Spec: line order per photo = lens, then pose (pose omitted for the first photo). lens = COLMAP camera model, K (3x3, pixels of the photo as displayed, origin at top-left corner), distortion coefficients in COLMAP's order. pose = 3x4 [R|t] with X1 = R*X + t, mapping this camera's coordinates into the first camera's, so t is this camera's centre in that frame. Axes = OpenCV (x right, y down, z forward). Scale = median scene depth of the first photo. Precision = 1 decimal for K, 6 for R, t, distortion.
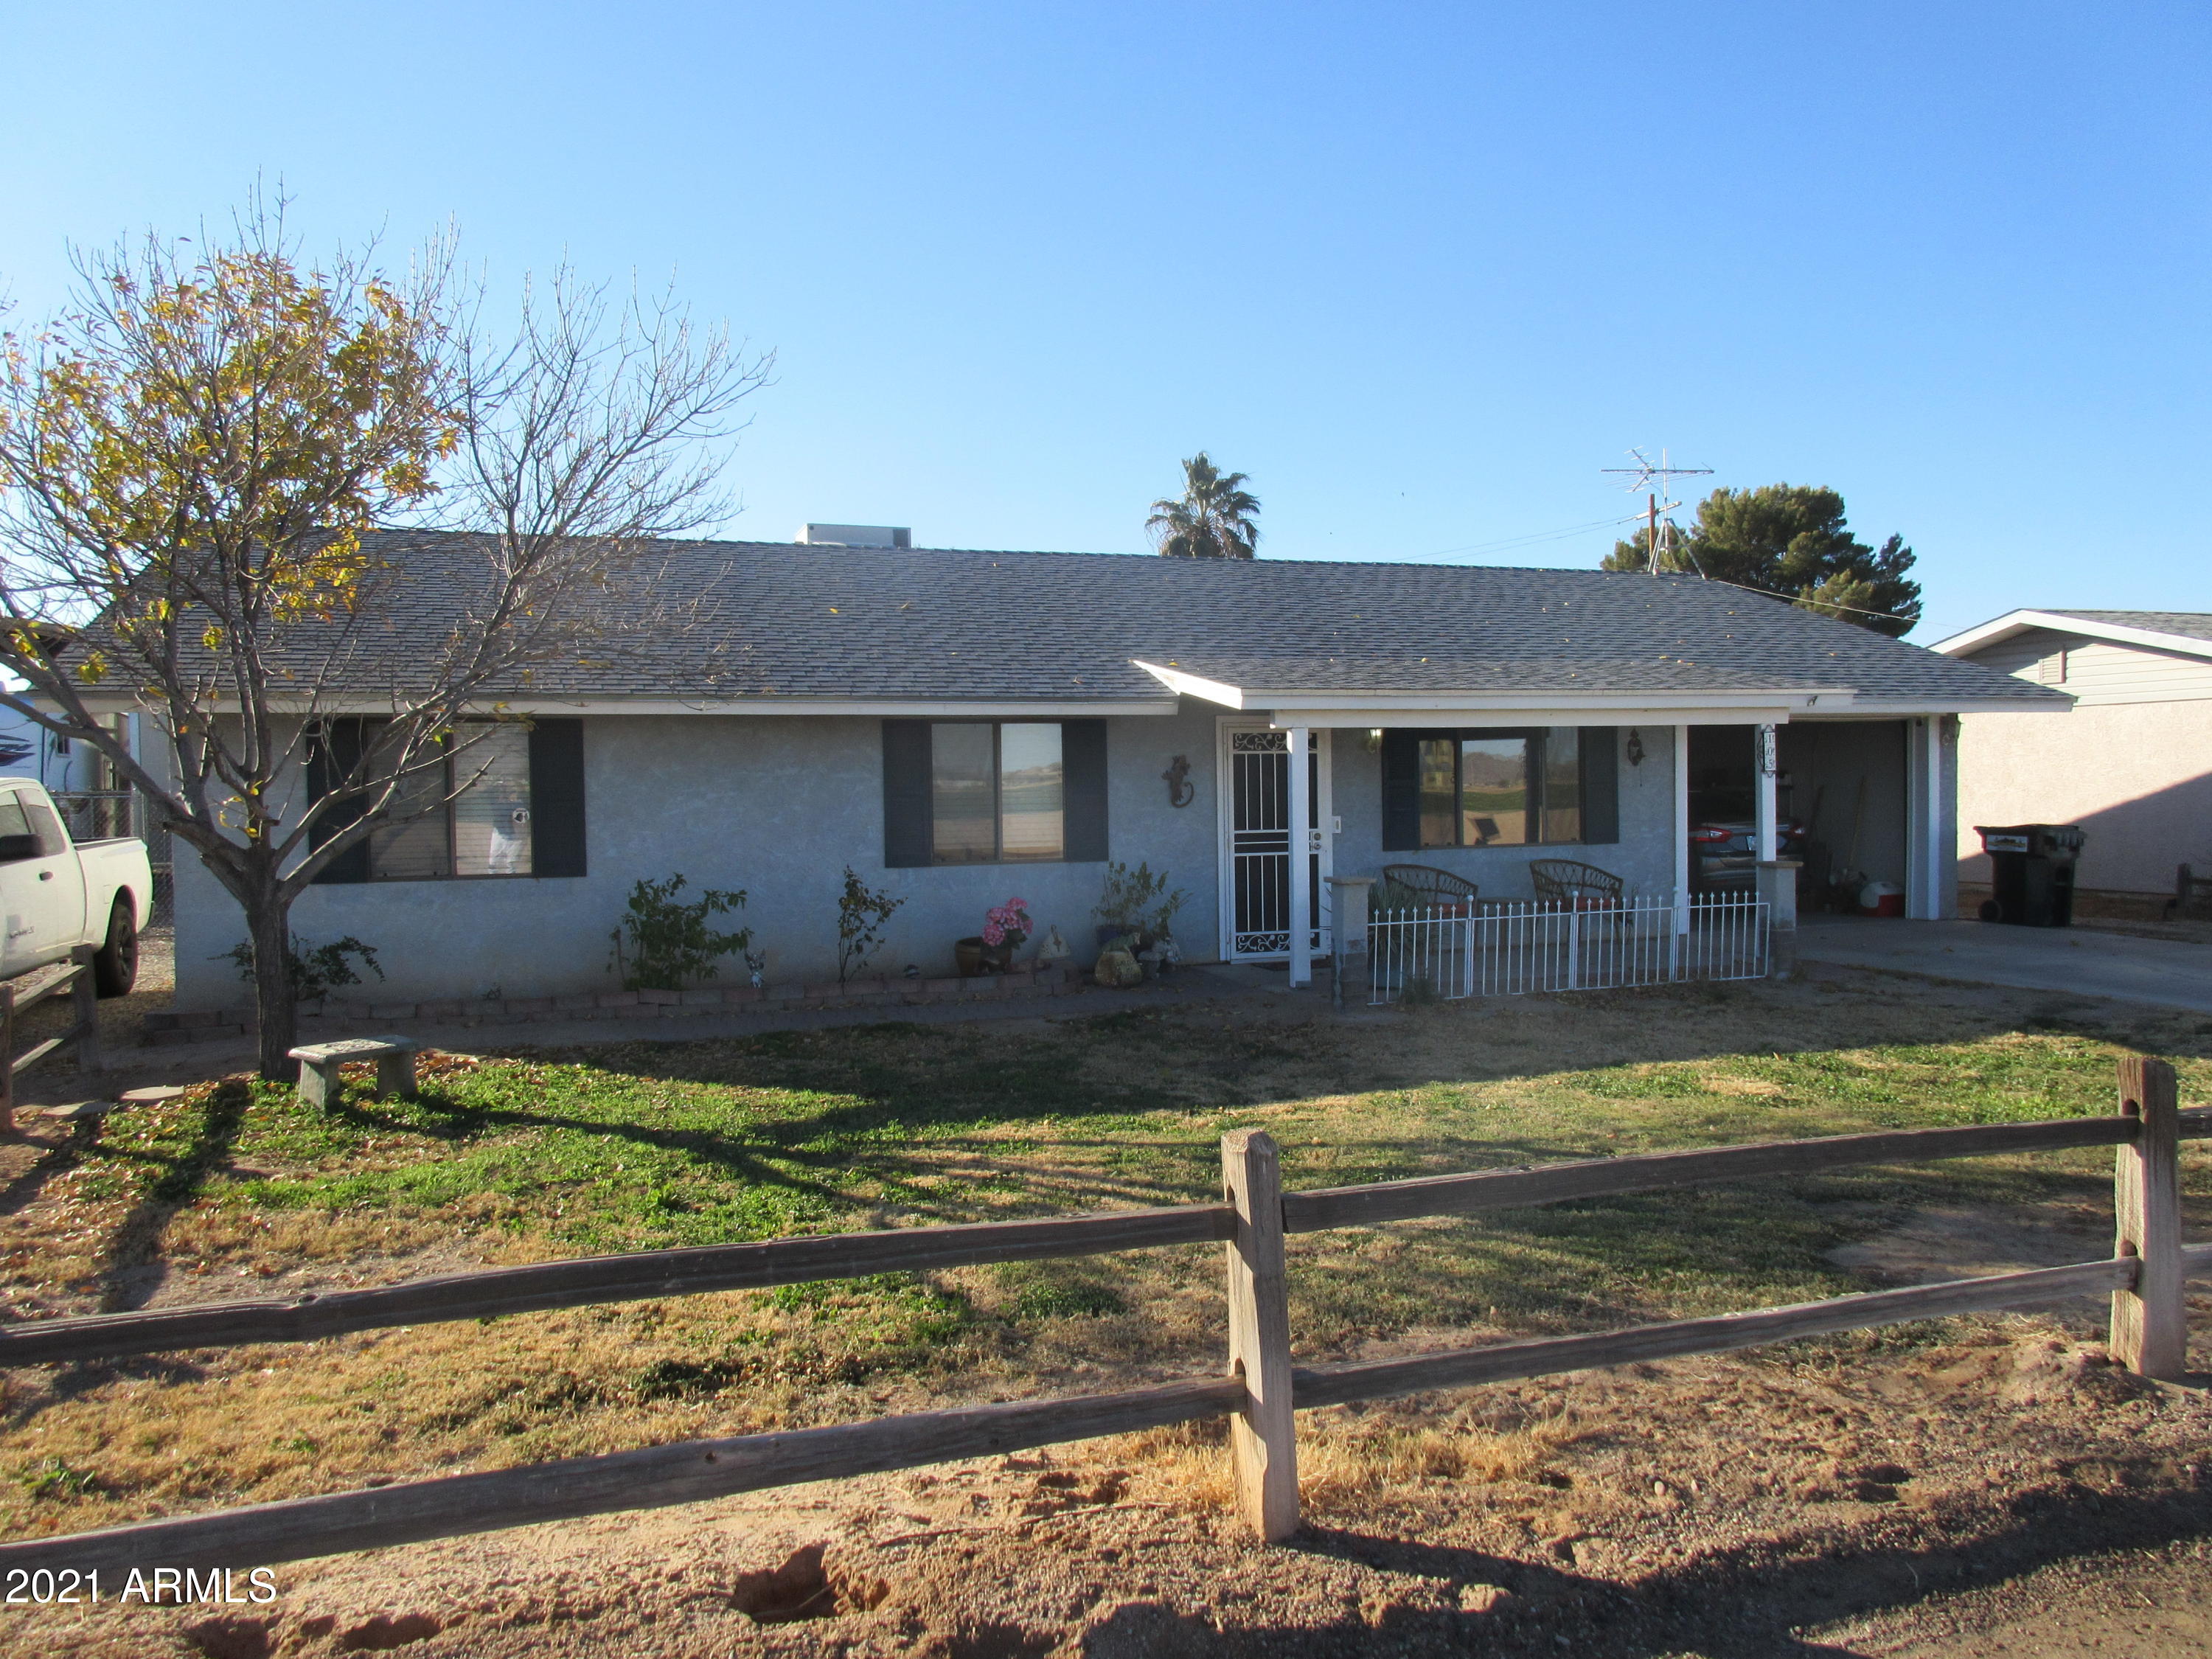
lens RADIAL K [[1646.2, 0, 1098.1], [0, 1646.2, 828.6], [0, 0, 1]] dist [-0.009948, 0.000411]
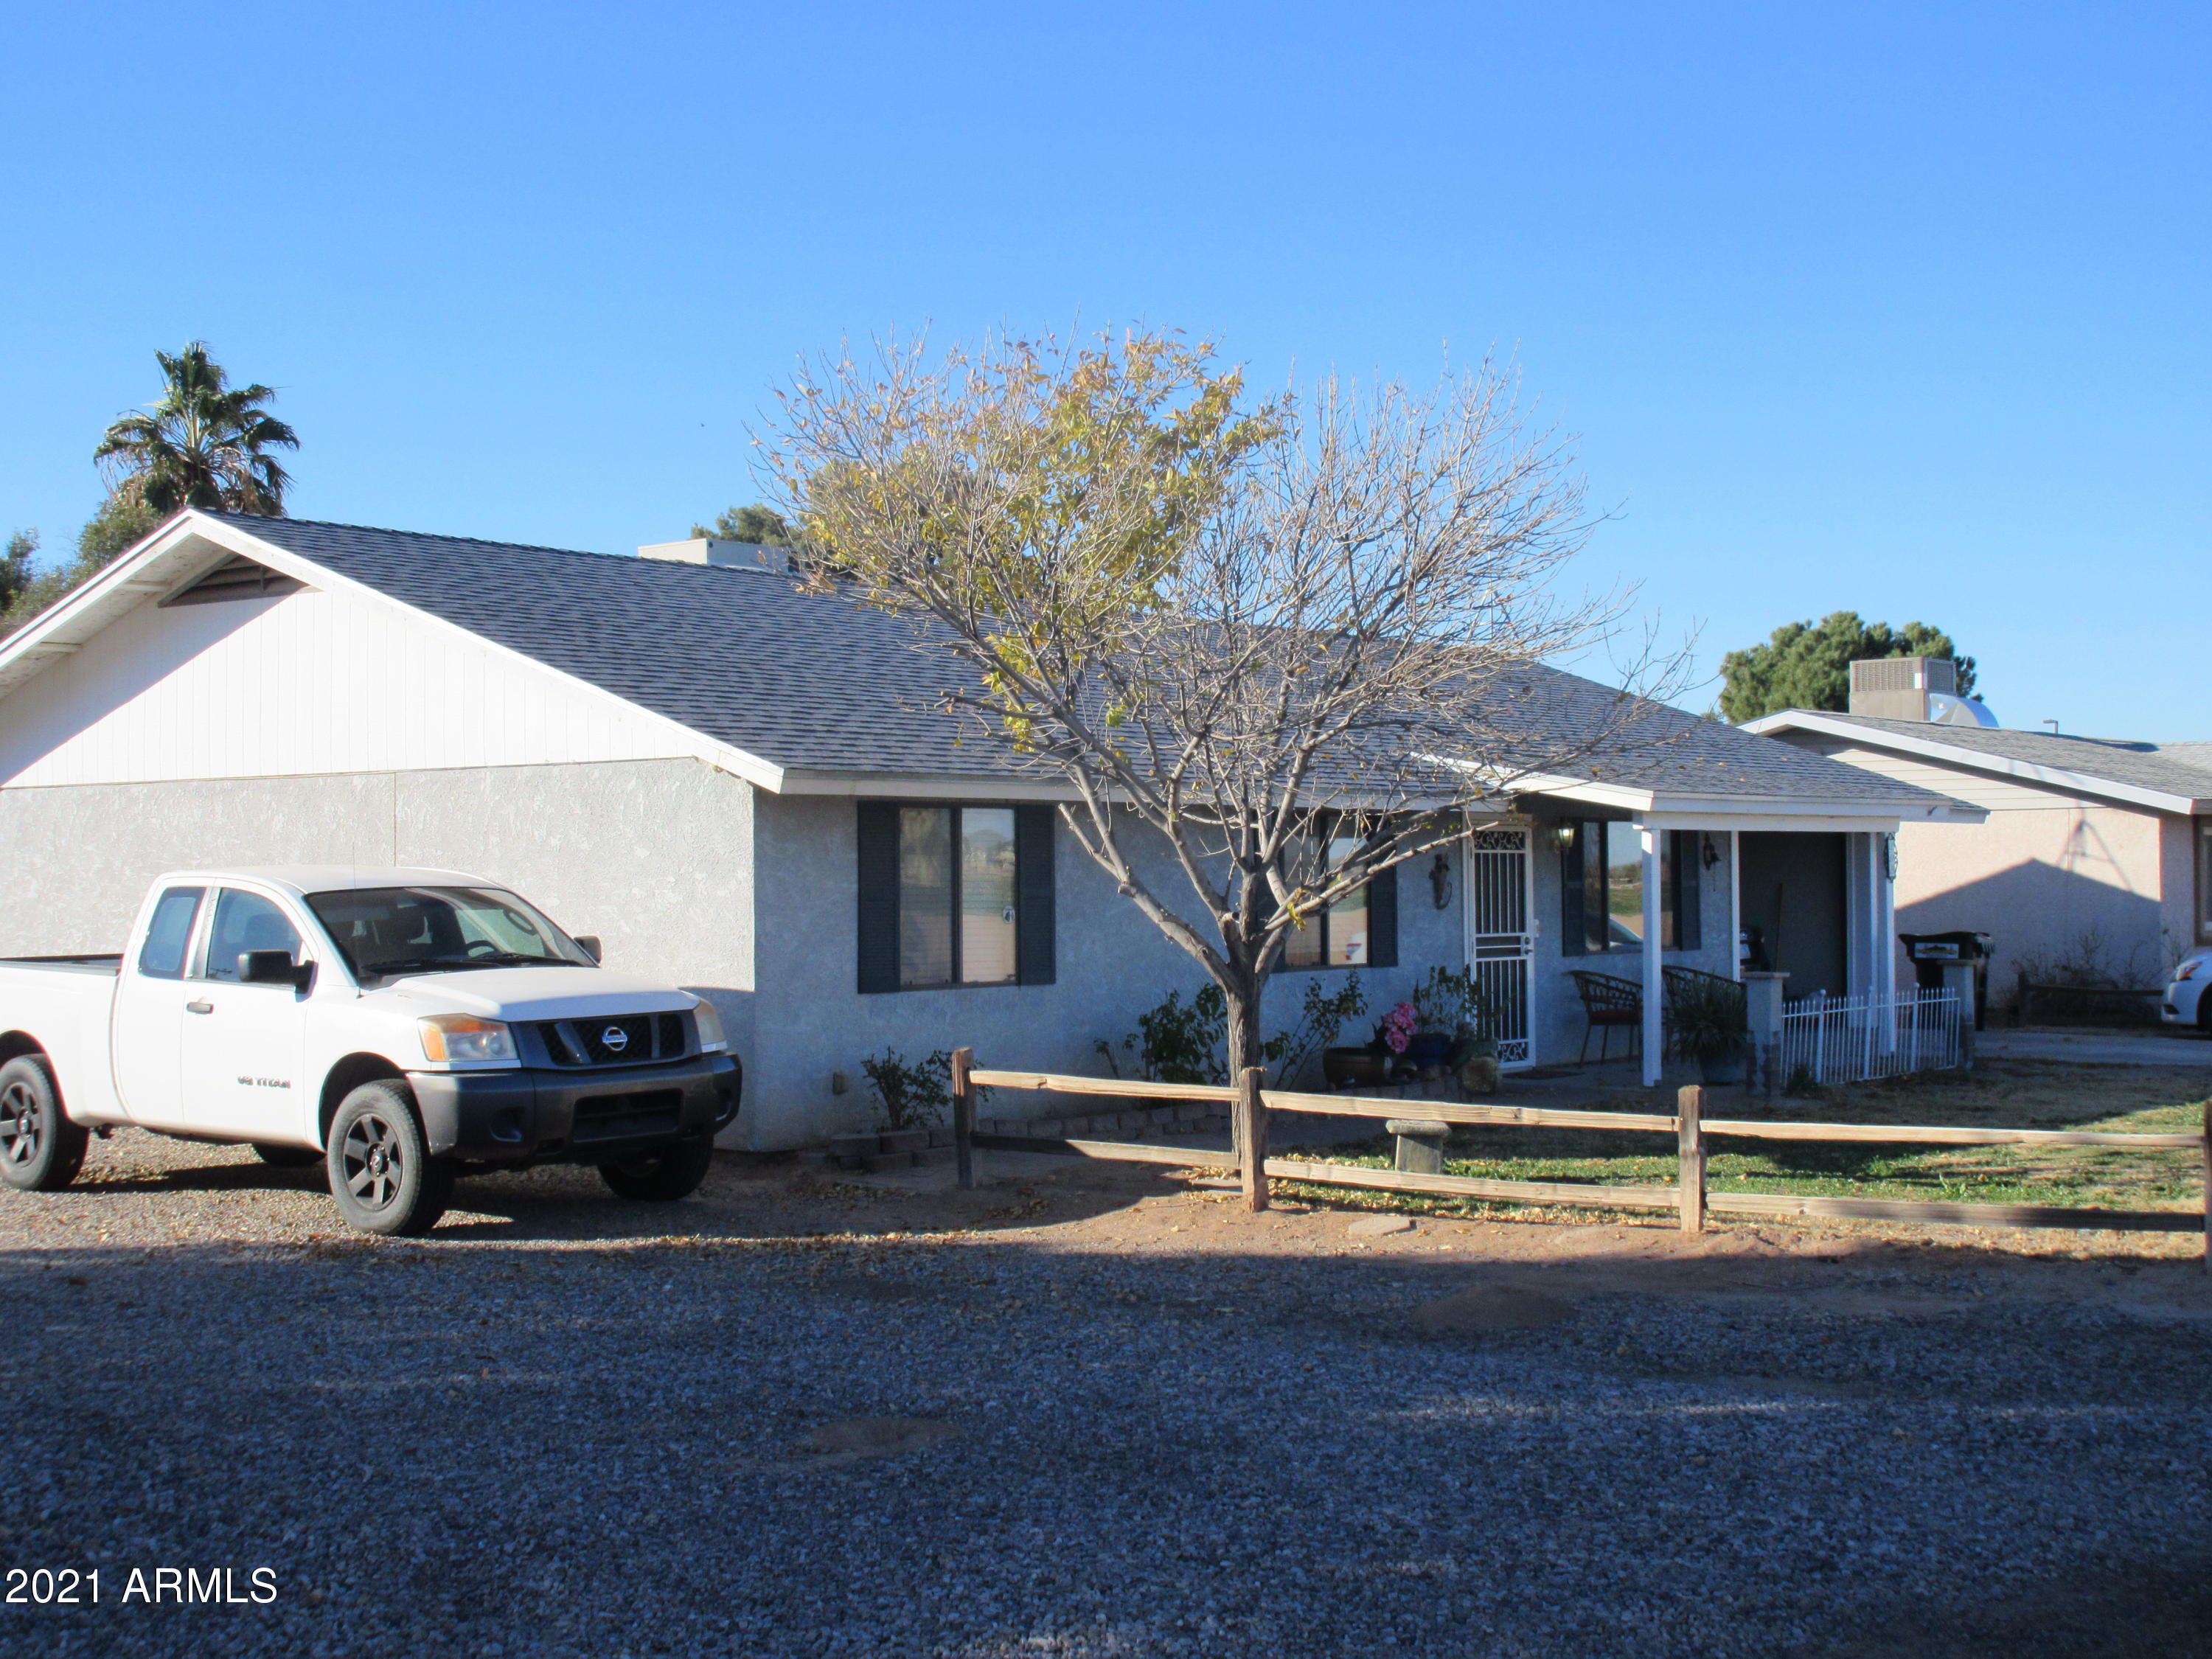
lens RADIAL K [[2890.1, 0, 1107.3], [0, 2890.1, 827.9], [0, 0, 1]] dist [0.248320, 0.004681]
pose [[0.823232, 0.019080, 0.567384, -1.598285], [0.011924, 0.998633, -0.050883, 0.034978], [-0.567580, 0.048654, 0.821879, -0.380171]]
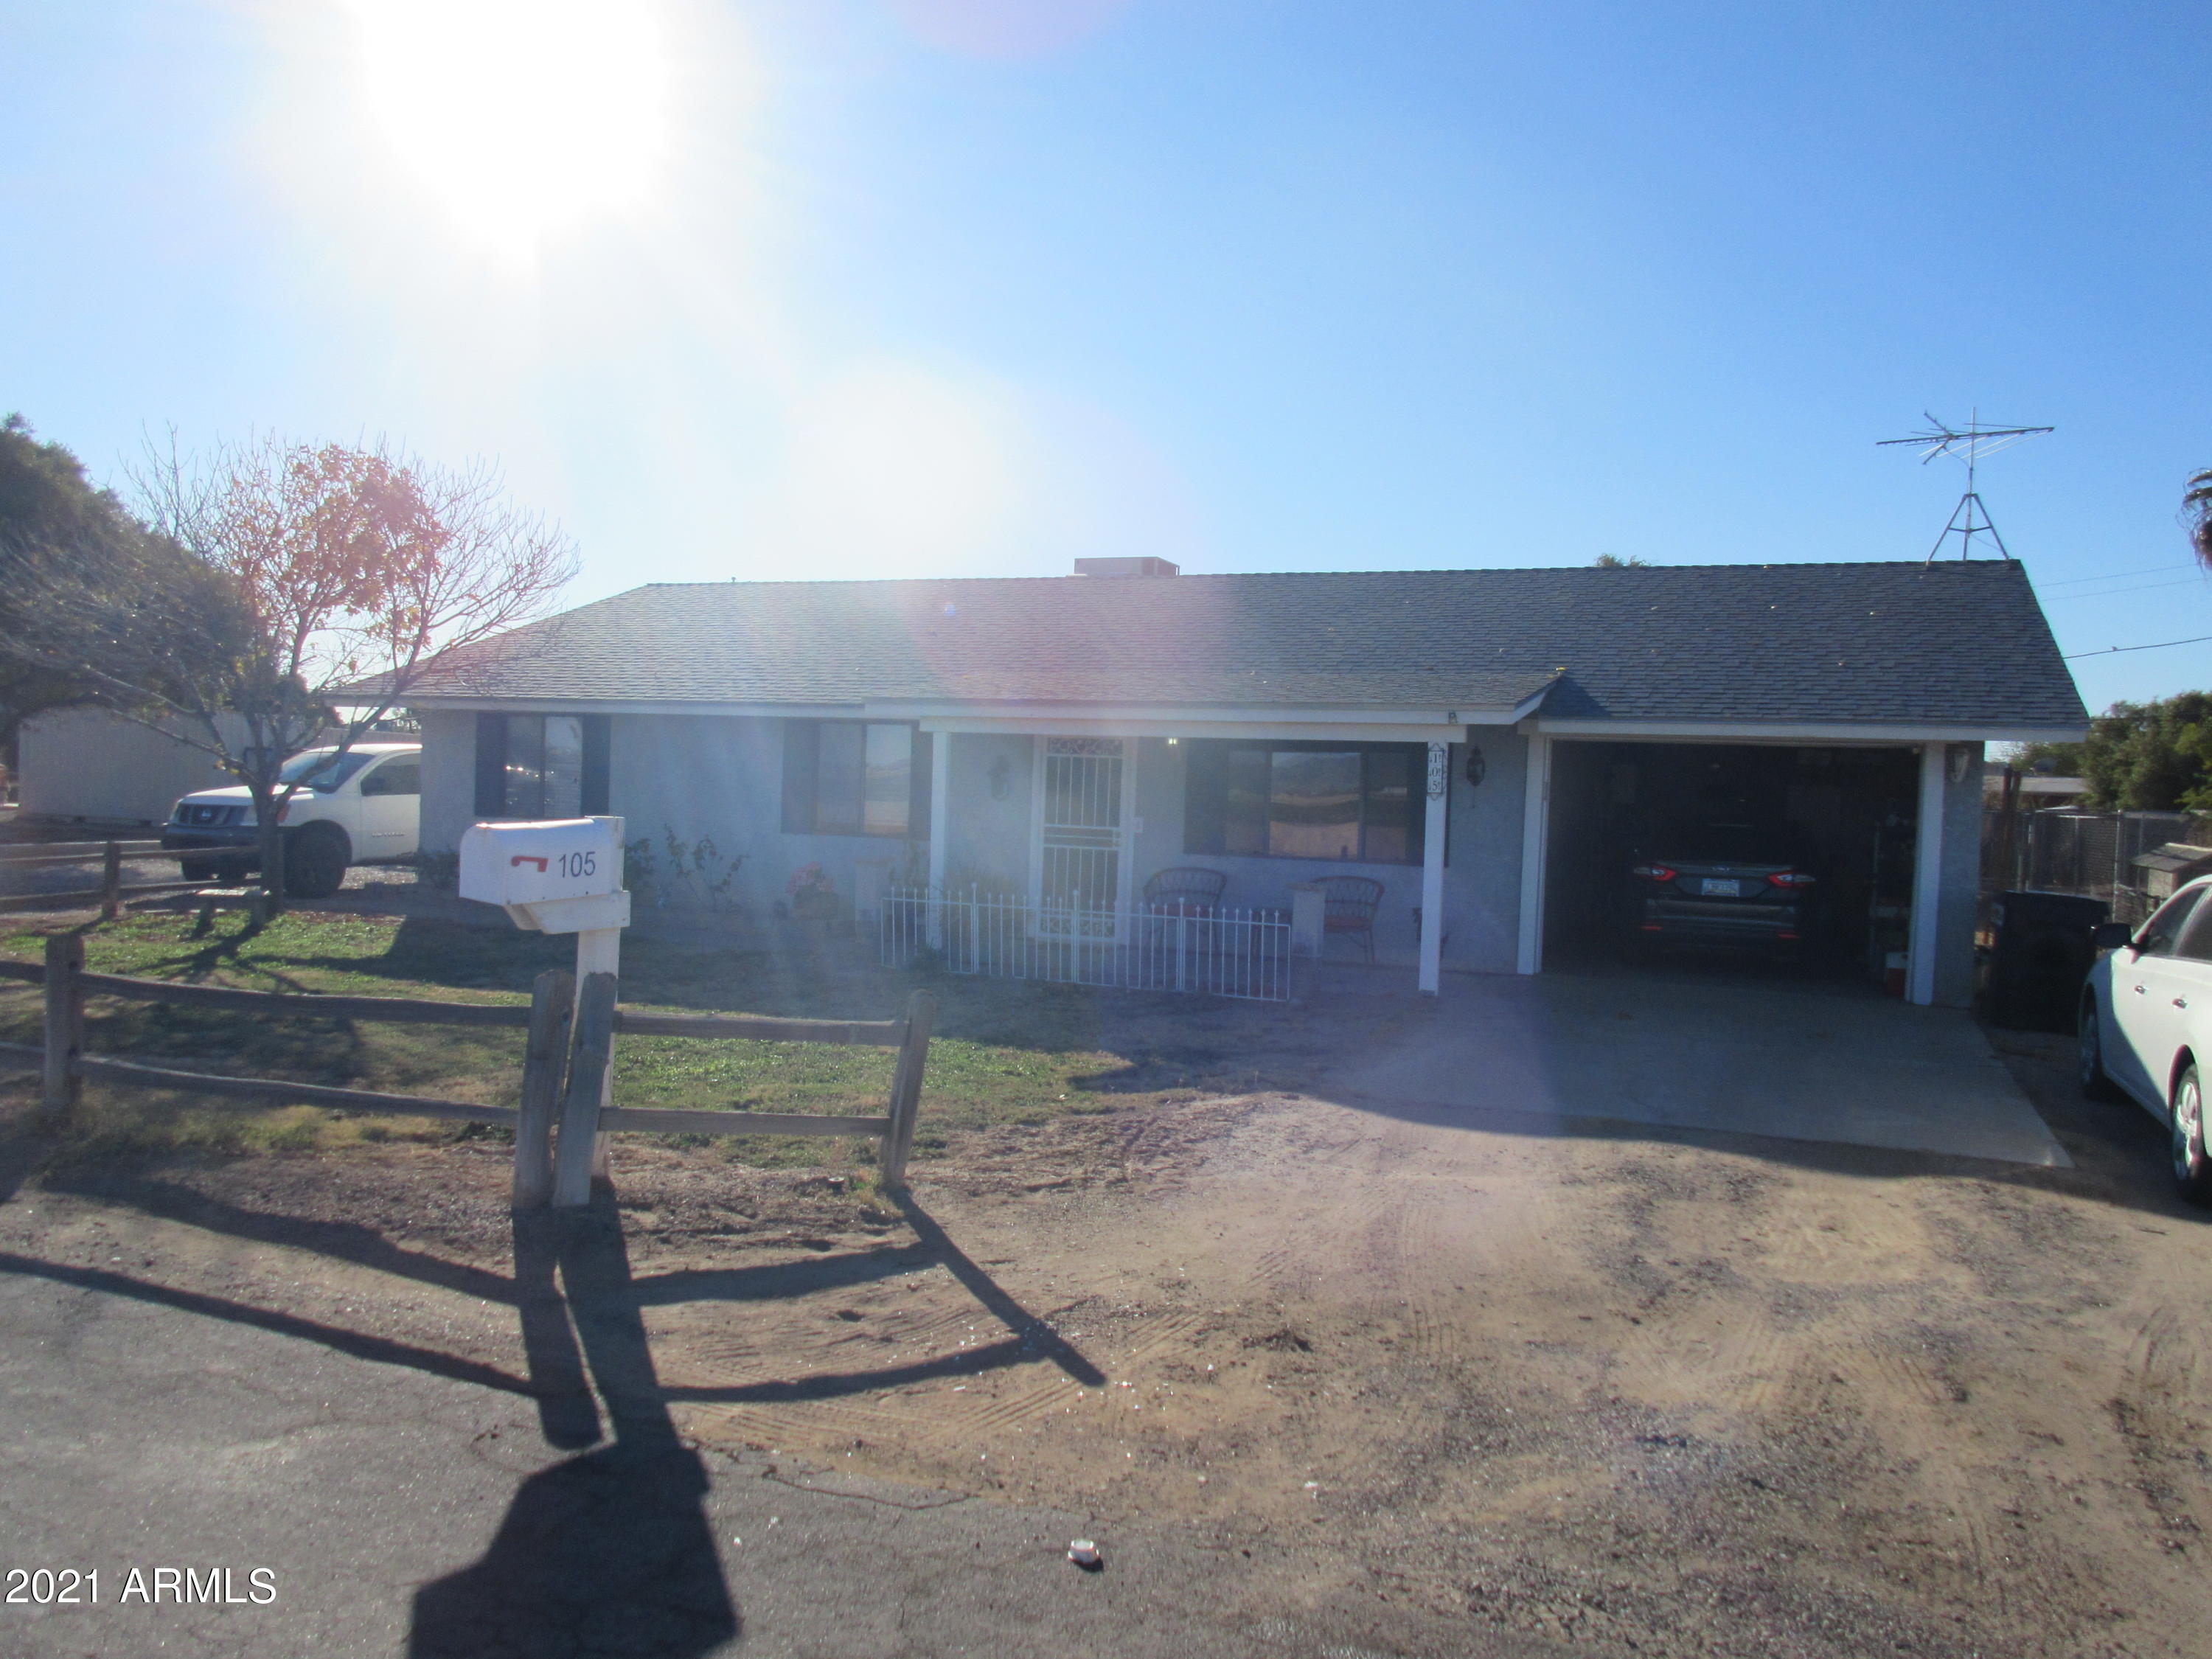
lens RADIAL K [[1646.2, 0, 1098.1], [0, 1646.2, 828.6], [0, 0, 1]] dist [-0.009948, 0.000411]
pose [[0.728686, 0.063721, -0.681878, 1.332720], [-0.067601, 0.997492, 0.020973, -0.032905], [0.681504, 0.030813, 0.731166, 0.293223]]
